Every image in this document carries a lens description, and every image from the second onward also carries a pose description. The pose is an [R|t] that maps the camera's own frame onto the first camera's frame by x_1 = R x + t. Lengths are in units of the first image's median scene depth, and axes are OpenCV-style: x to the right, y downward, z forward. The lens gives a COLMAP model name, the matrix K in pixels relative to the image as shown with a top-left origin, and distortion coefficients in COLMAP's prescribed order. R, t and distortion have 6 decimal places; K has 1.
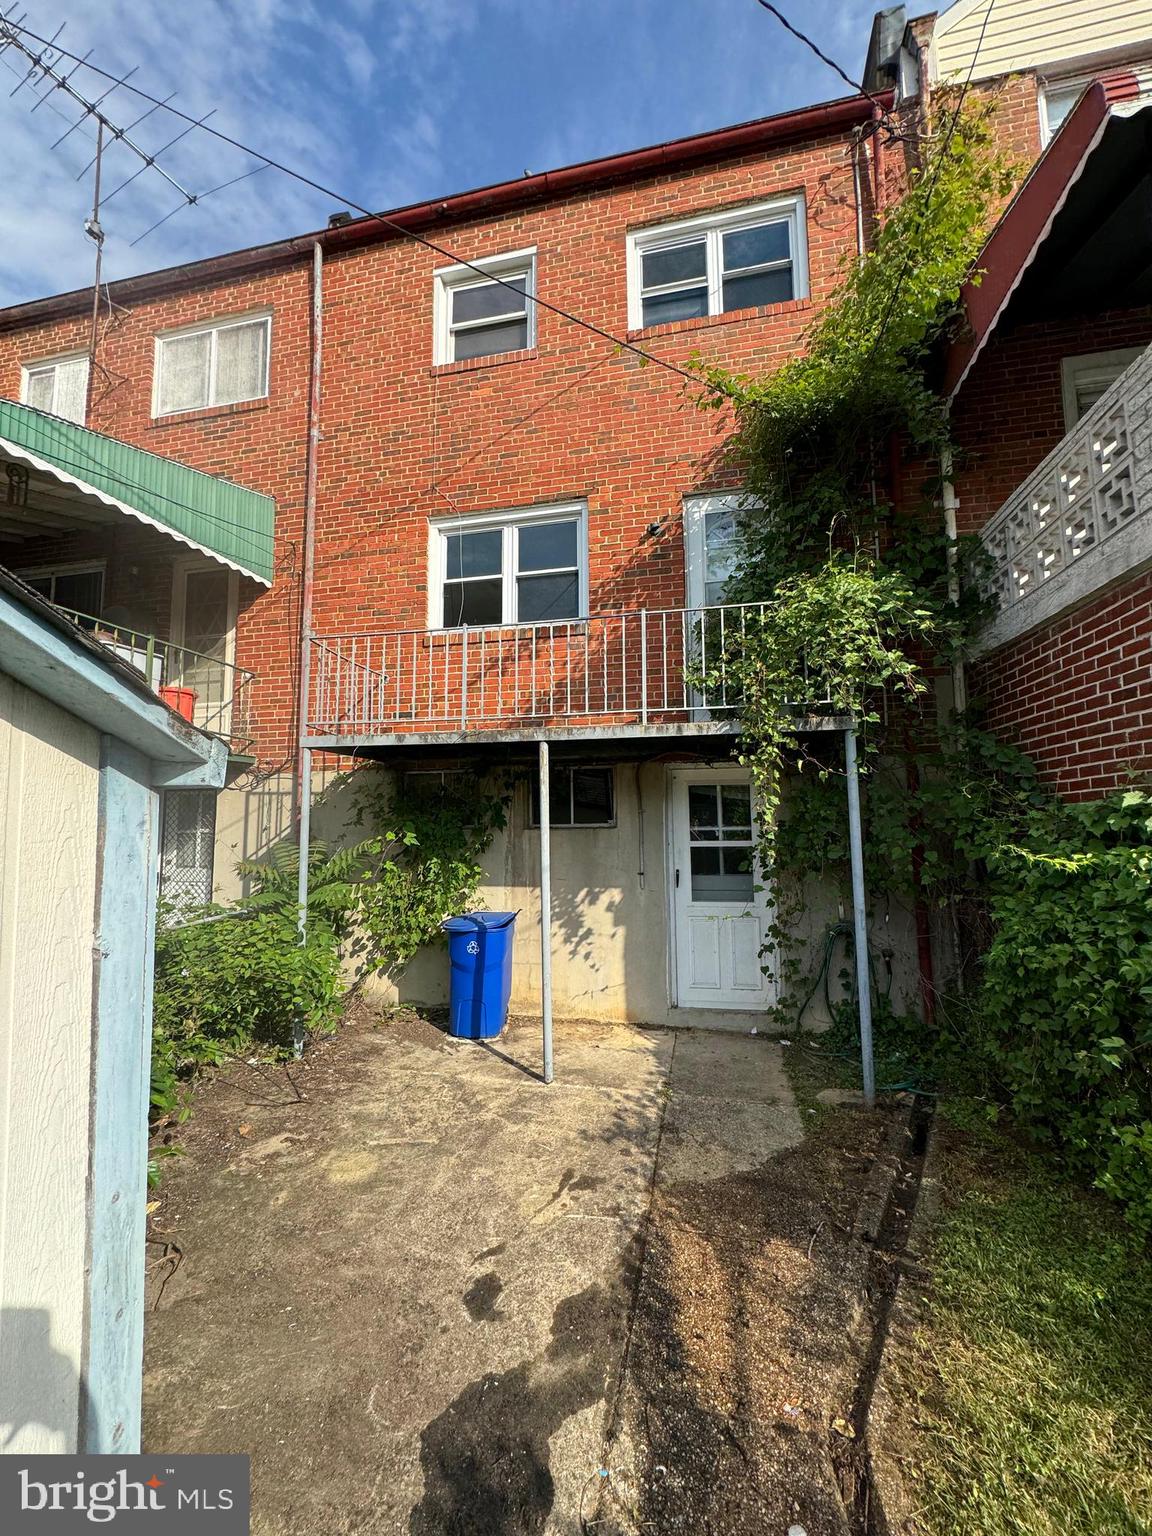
lens RADIAL K [[613.6, 0, 576.3], [0, 613.6, 769.1], [0, 0, 1]] dist [-0.001514, 0.000499]
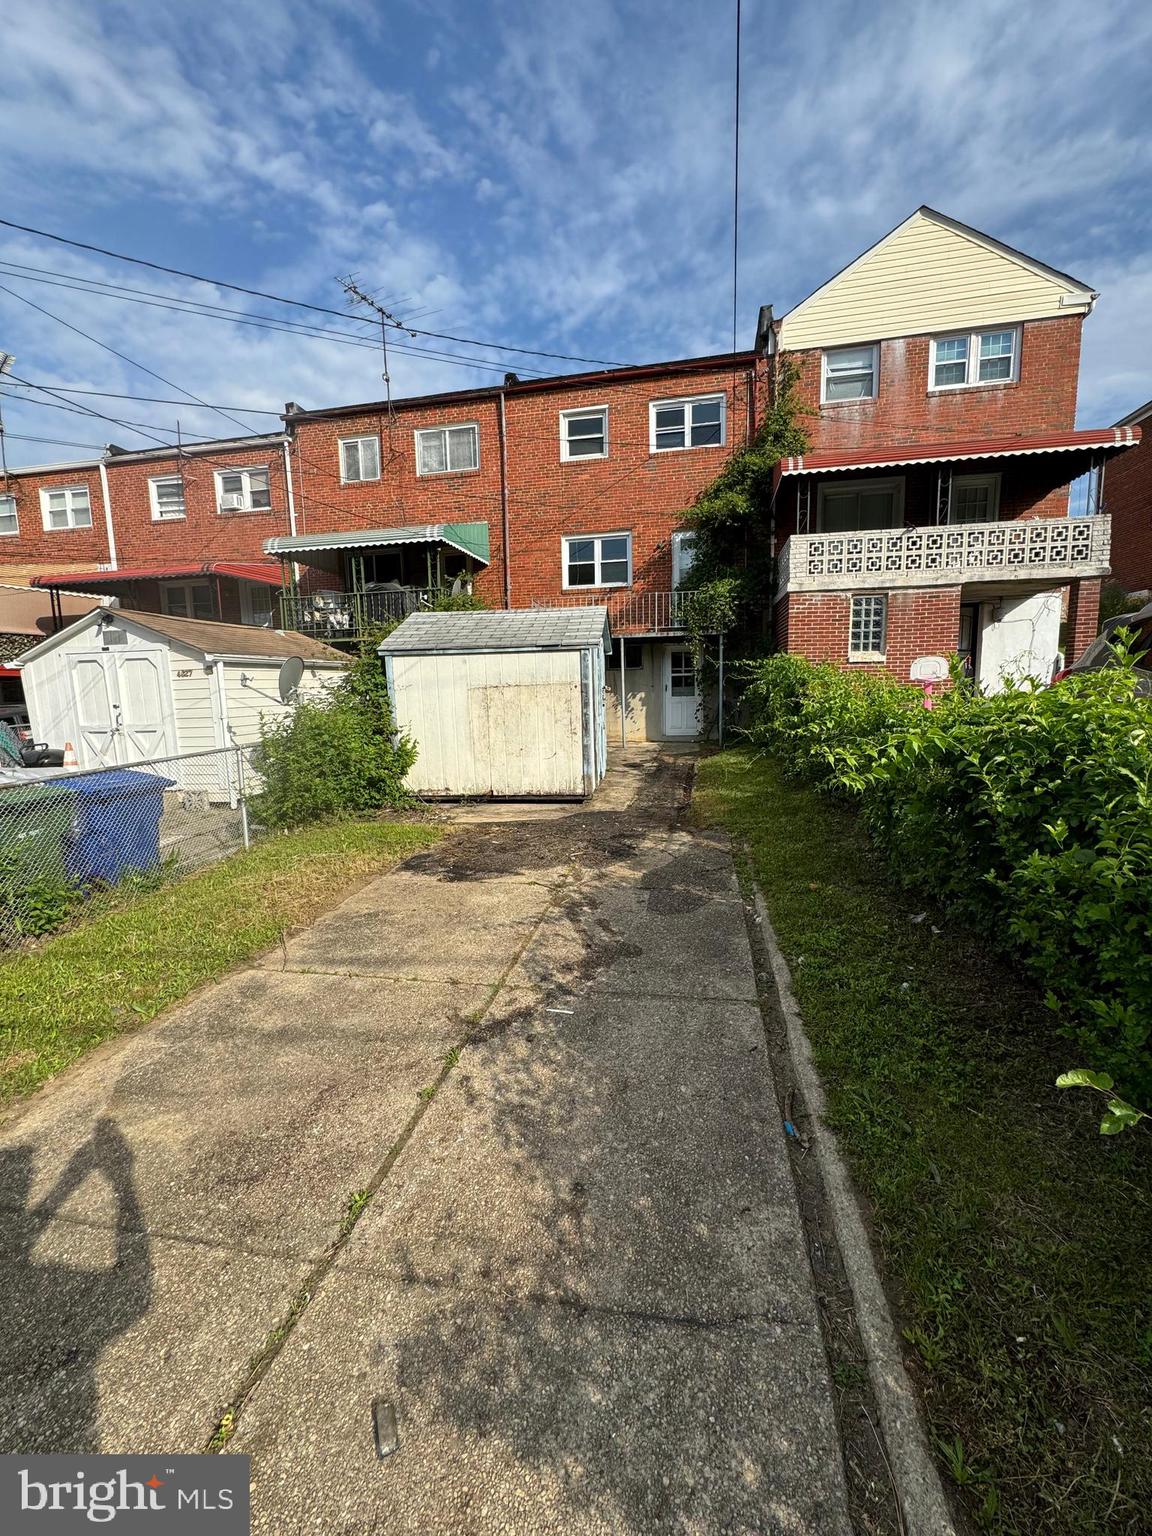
lens RADIAL K [[613.6, 0, 576.9], [0, 613.6, 767.2], [0, 0, 1]] dist [-0.001514, 0.000499]
pose [[0.999835, -0.014160, 0.011355, -0.238932], [0.011411, 0.976890, 0.213436, -0.053407], [-0.014115, -0.213272, 0.976891, -1.545143]]
